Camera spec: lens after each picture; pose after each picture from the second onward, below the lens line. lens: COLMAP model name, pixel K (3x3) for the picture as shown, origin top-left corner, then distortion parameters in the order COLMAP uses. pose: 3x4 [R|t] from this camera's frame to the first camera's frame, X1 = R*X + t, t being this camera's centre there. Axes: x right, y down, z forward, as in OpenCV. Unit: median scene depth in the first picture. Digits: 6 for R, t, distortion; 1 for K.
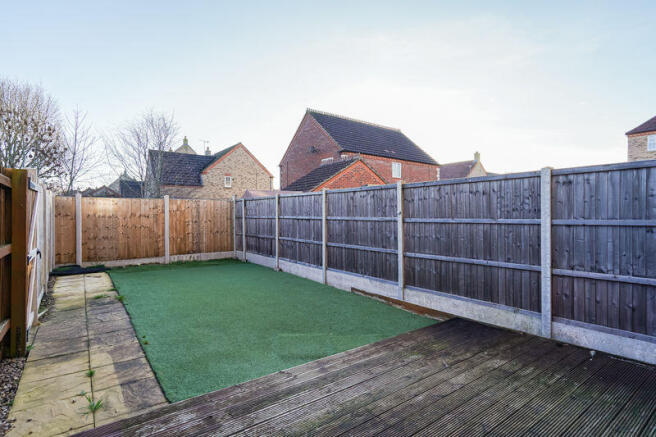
lens RADIAL K [[331.8, 0, 314.8], [0, 331.8, 216.0], [0, 0, 1]] dist [0.001167, 0.000548]
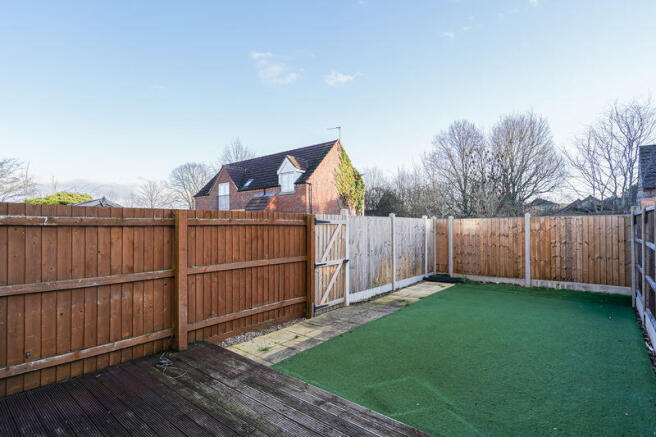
lens RADIAL K [[331.7, 0, 326.2], [0, 331.7, 222.2], [0, 0, 1]] dist [-0.000093, 0.000545]
pose [[0.246650, -0.015175, -0.968986, 0.720260], [0.003397, 0.999885, -0.014794, -0.059037], [0.969099, 0.000357, 0.246673, 0.525120]]
